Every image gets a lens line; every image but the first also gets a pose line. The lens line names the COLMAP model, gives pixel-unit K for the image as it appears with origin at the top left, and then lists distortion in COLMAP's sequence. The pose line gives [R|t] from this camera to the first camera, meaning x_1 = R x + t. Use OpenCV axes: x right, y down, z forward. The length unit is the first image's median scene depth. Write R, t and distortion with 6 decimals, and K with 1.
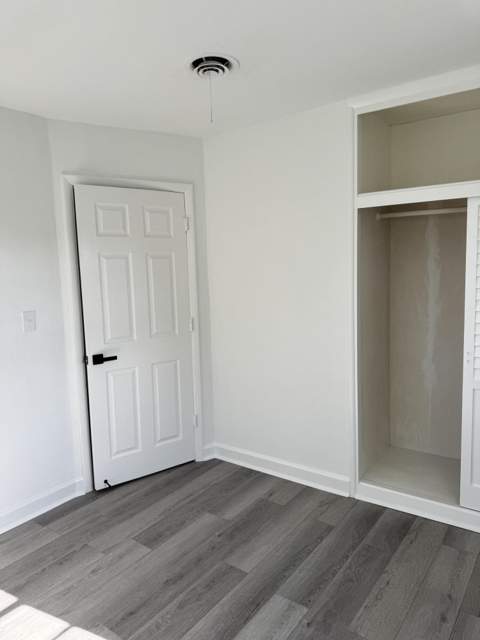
lens RADIAL K [[453.9, 0, 238.2], [0, 453.9, 316.1], [0, 0, 1]] dist [0.017892, -0.022813]
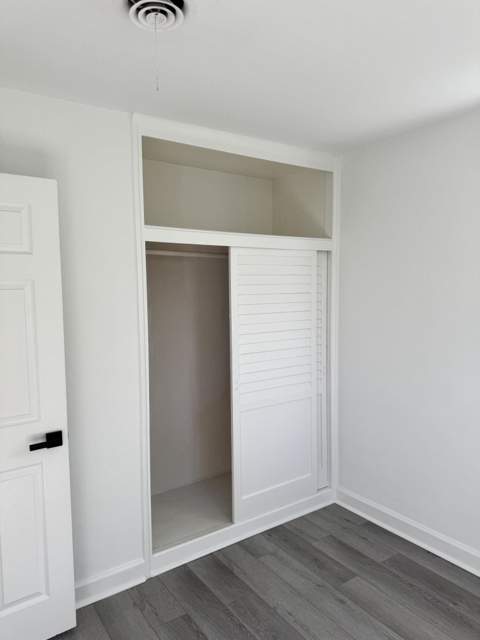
lens RADIAL K [[453.9, 0, 238.9], [0, 453.9, 323.5], [0, 0, 1]] dist [0.017892, -0.022813]
pose [[0.321391, -0.039853, 0.946108, -0.580123], [0.106277, 0.994320, 0.005782, -0.072559], [-0.940964, 0.098691, 0.323801, 0.631922]]
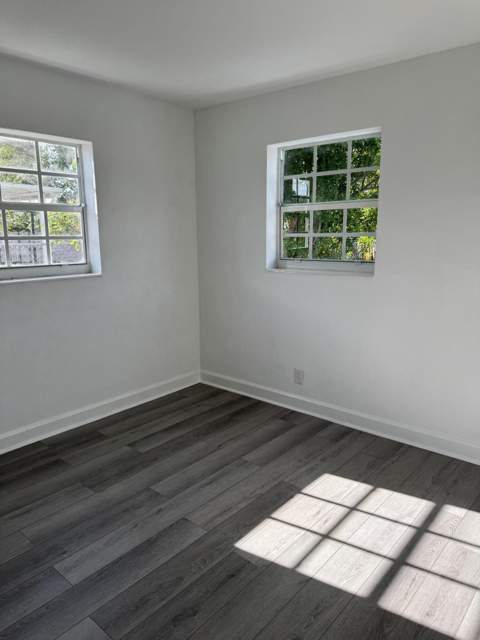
lens RADIAL K [[453.9, 0, 240.2], [0, 453.9, 320.6], [0, 0, 1]] dist [0.017892, -0.022813]
pose [[-0.996329, 0.035017, 0.078114, -0.287997], [0.056730, 0.953451, 0.296163, -0.112049], [-0.064107, 0.299507, -0.951938, 1.457850]]
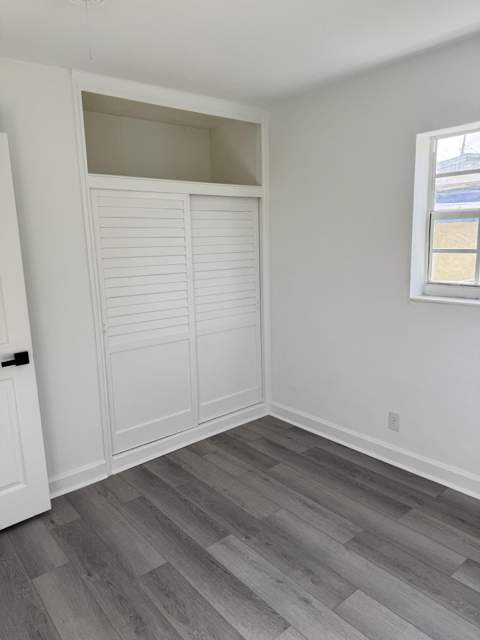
lens RADIAL K [[453.9, 0, 240.4], [0, 453.9, 326.2], [0, 0, 1]] dist [0.017892, -0.022813]
pose [[0.231748, -0.154815, 0.960377, -0.741908], [0.127329, 0.983589, 0.127831, -0.030194], [-0.964407, 0.092659, 0.247657, 0.526380]]
